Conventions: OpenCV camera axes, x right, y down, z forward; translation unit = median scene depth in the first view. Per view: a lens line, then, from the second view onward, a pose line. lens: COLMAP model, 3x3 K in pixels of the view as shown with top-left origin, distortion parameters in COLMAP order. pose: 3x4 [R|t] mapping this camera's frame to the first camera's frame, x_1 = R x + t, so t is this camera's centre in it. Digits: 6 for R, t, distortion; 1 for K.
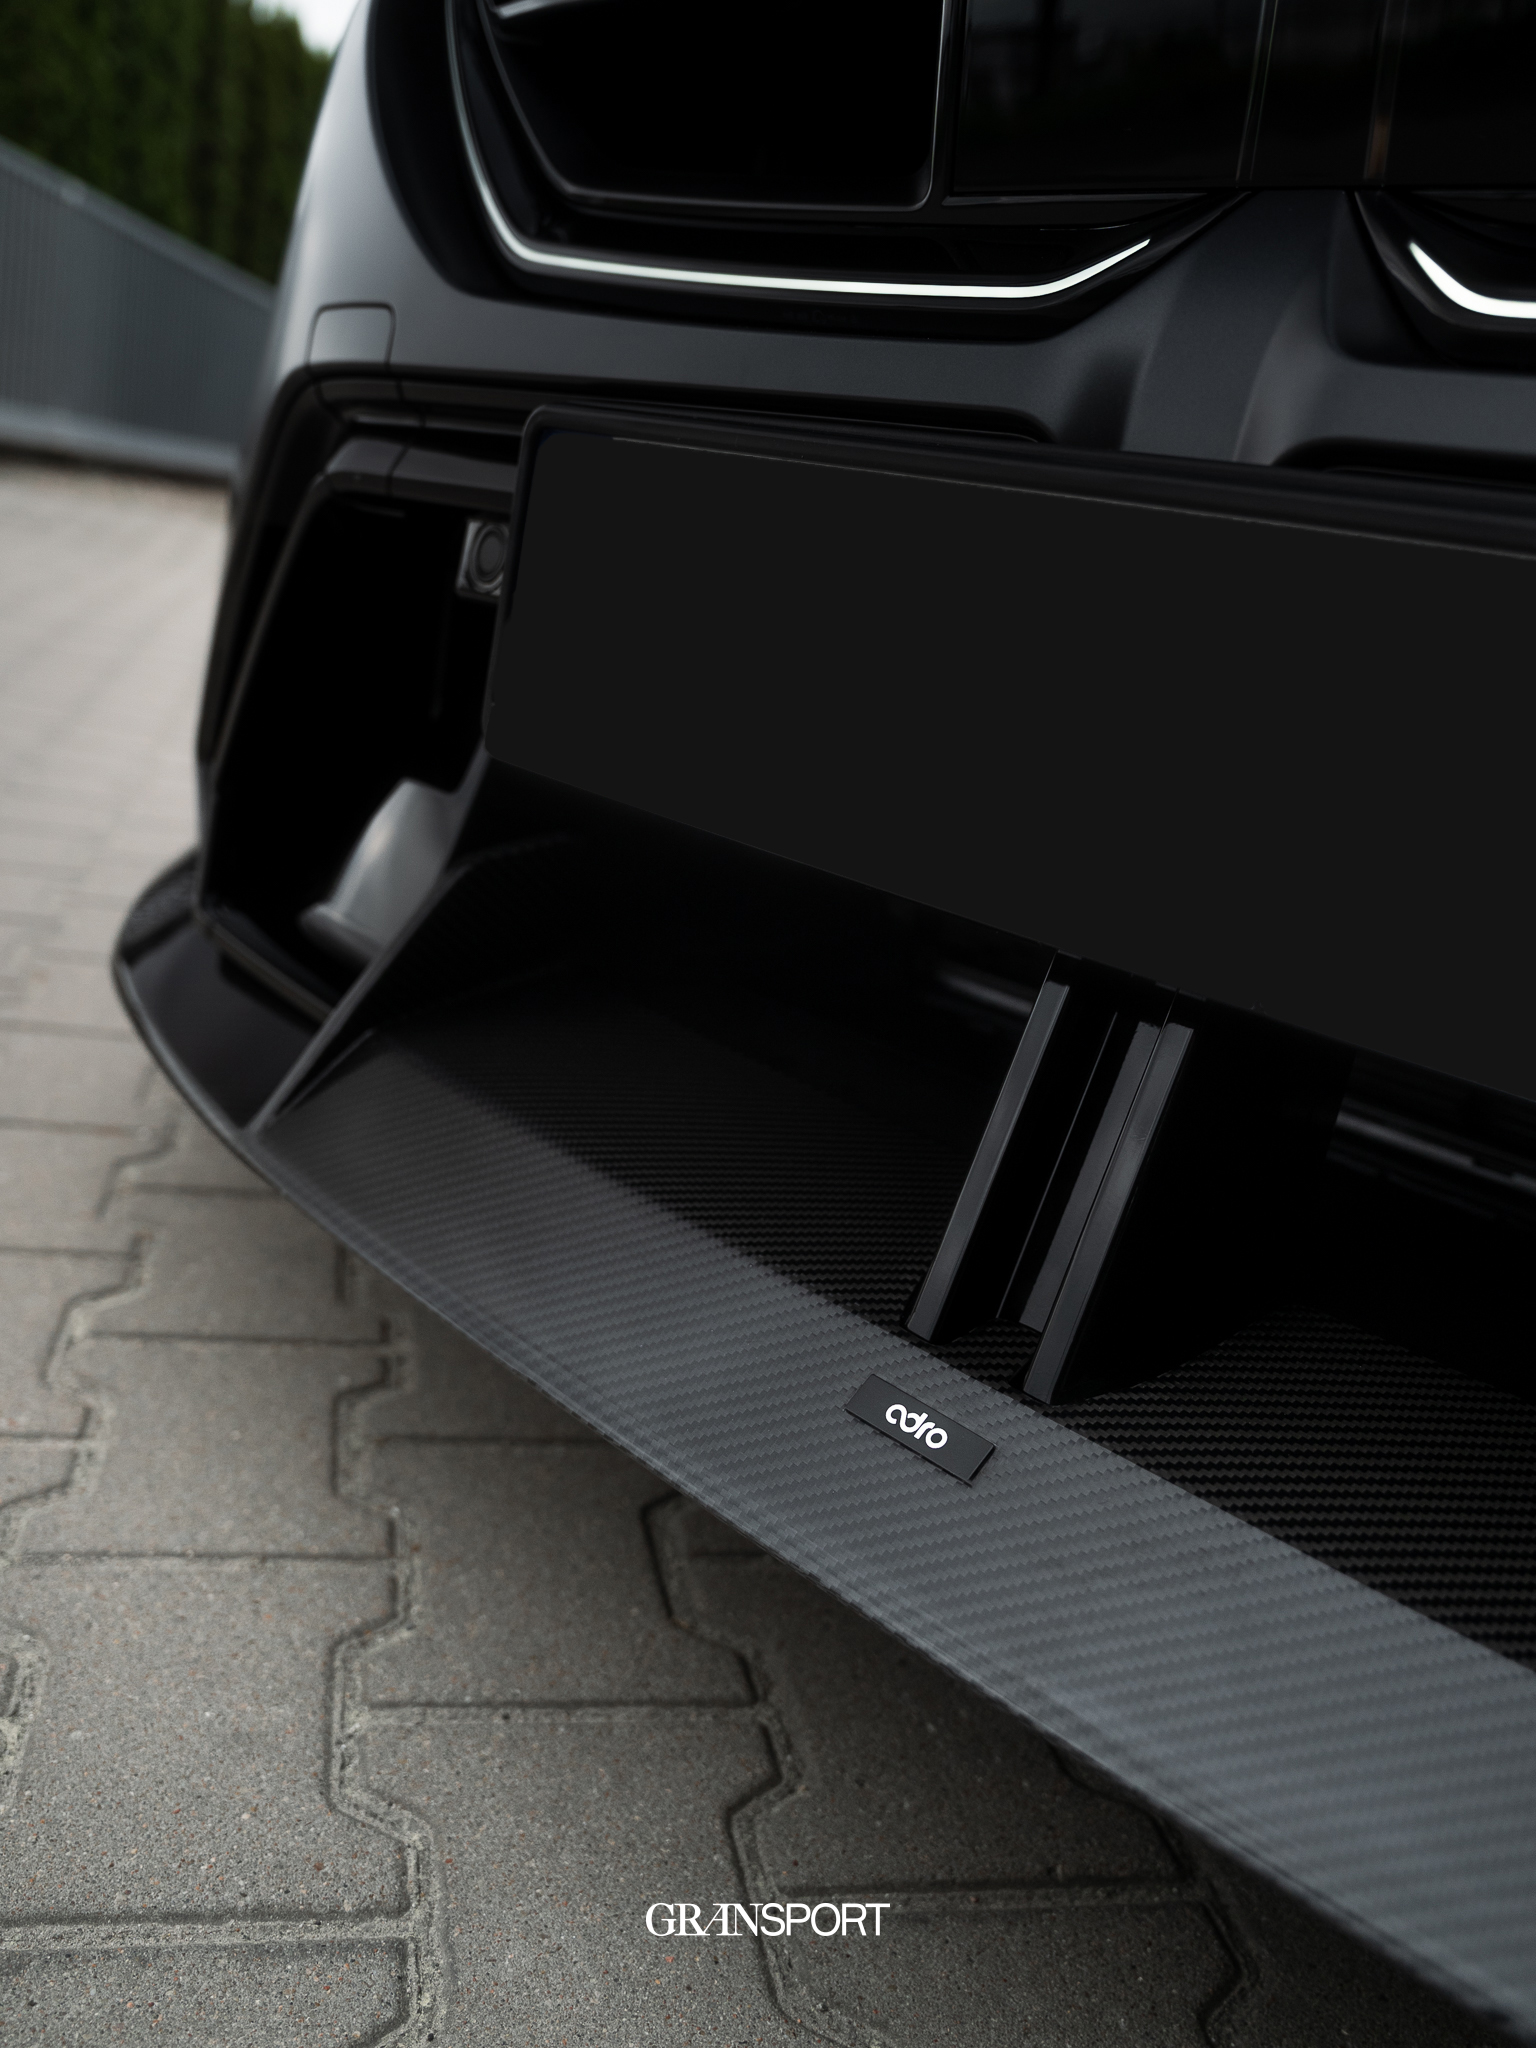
lens RADIAL K [[1523.6, 0, 753.5], [0, 1523.6, 1034.3], [0, 0, 1]] dist [-0.041946, 0.003789]
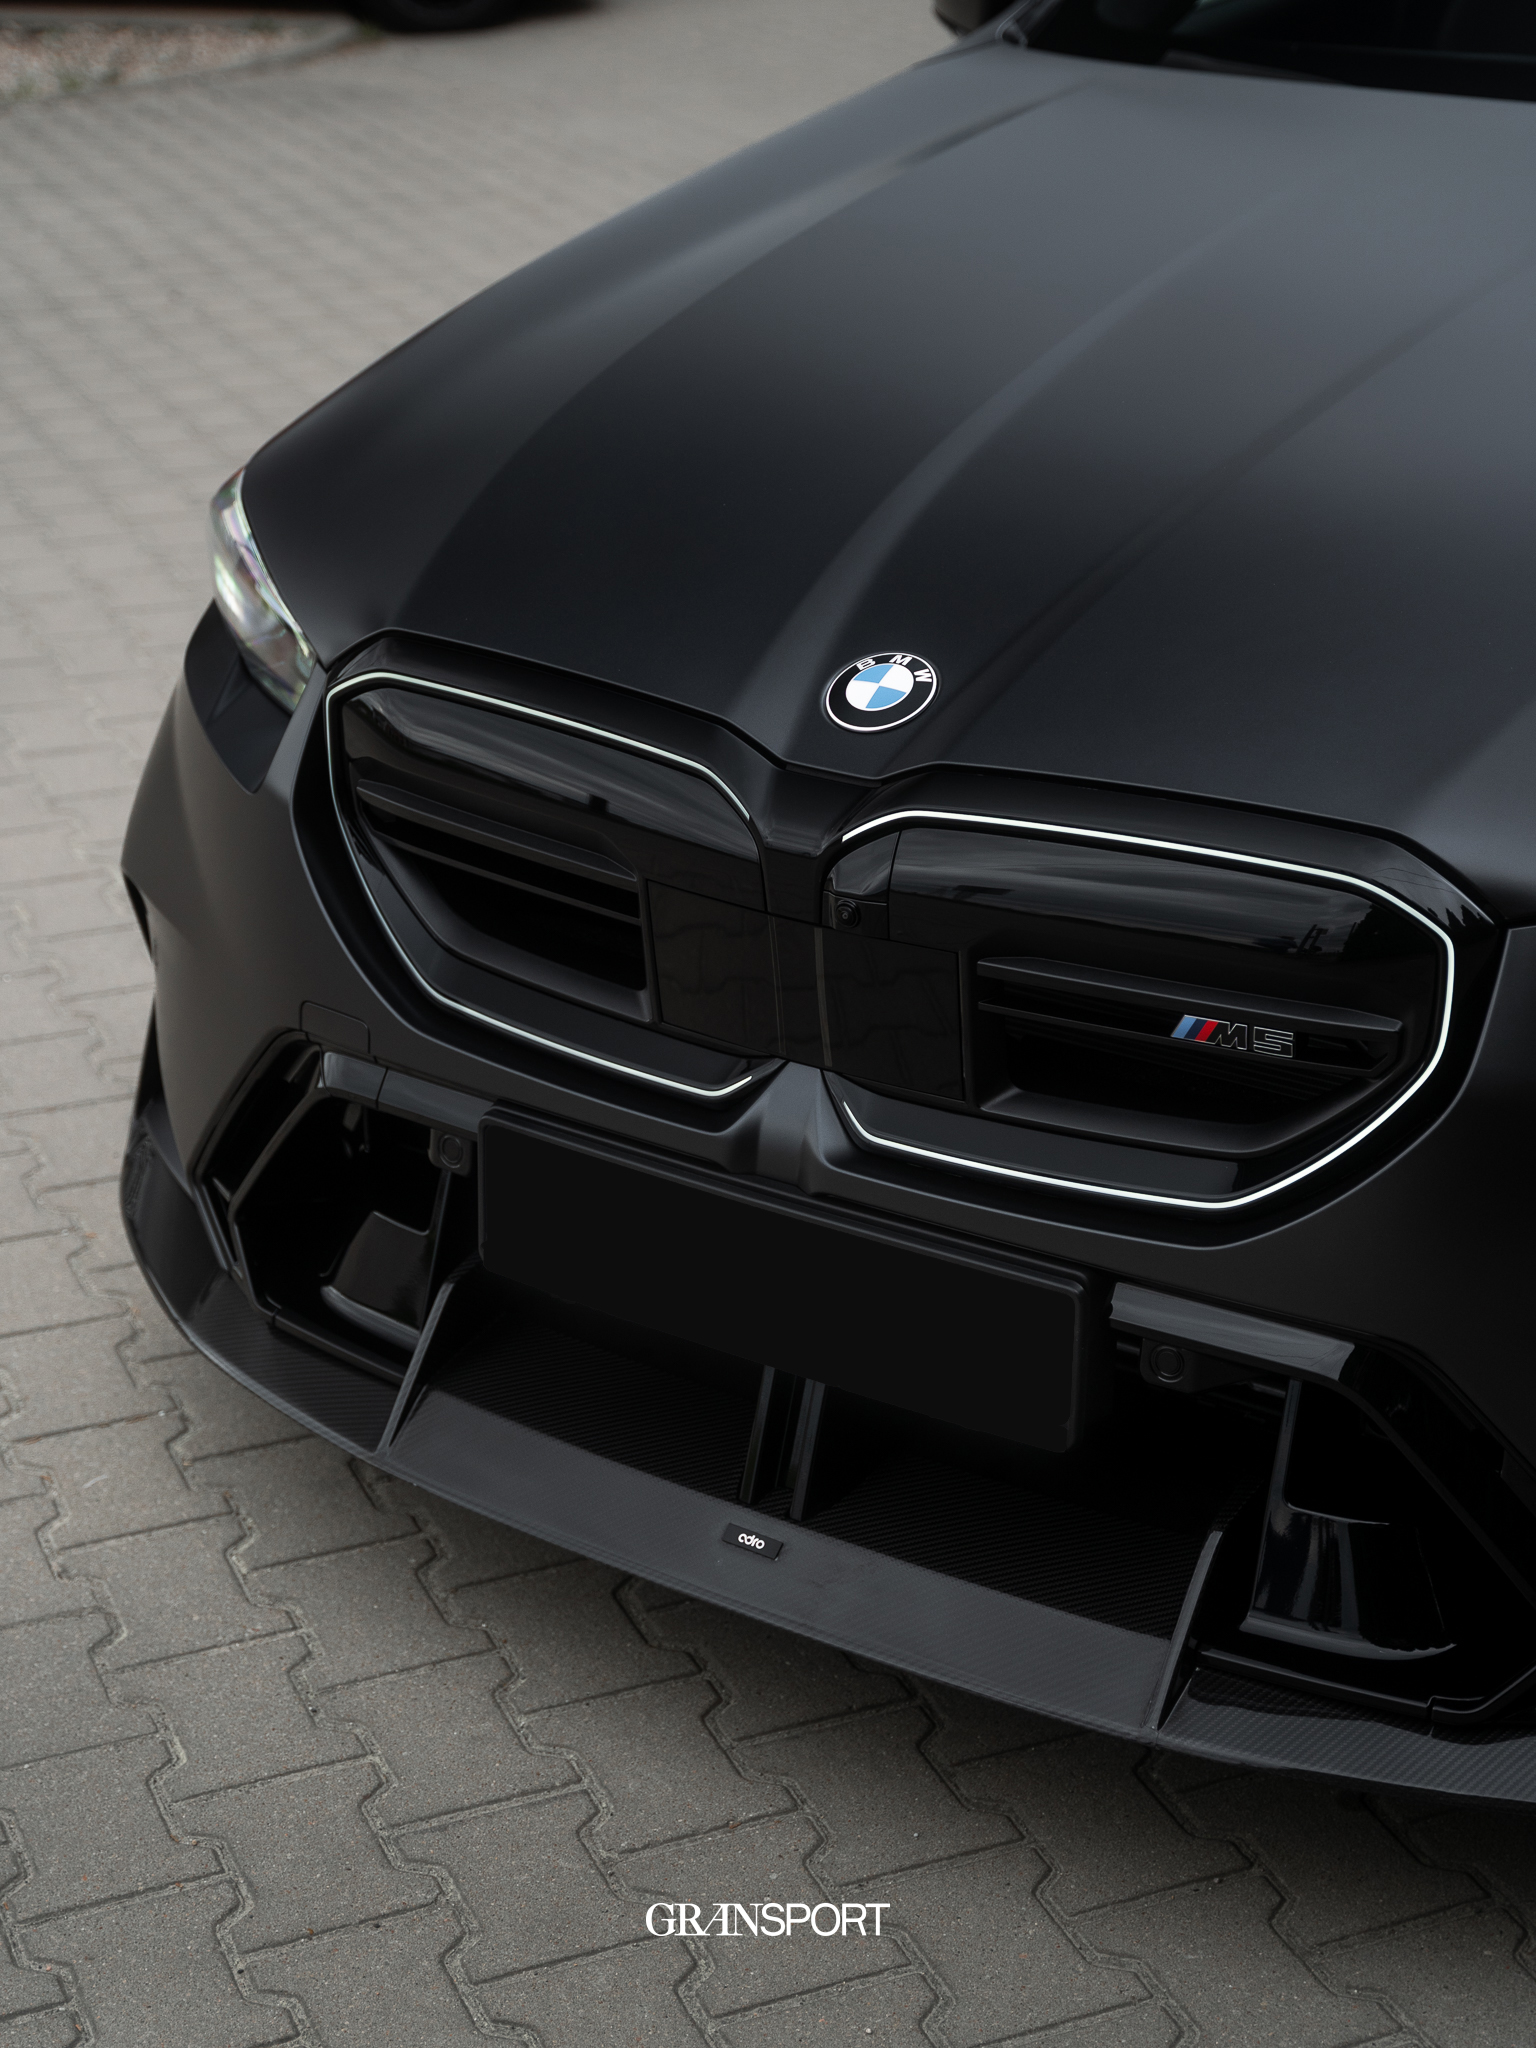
lens RADIAL K [[3031.8, 0, 769.4], [0, 3031.8, 1019.5], [0, 0, 1]] dist [-0.122737, 0.000000]
pose [[0.970053, -0.209249, 0.123334, -0.228243], [0.187618, 0.968001, 0.166654, -1.071174], [-0.154259, -0.138524, 0.978272, -2.876304]]
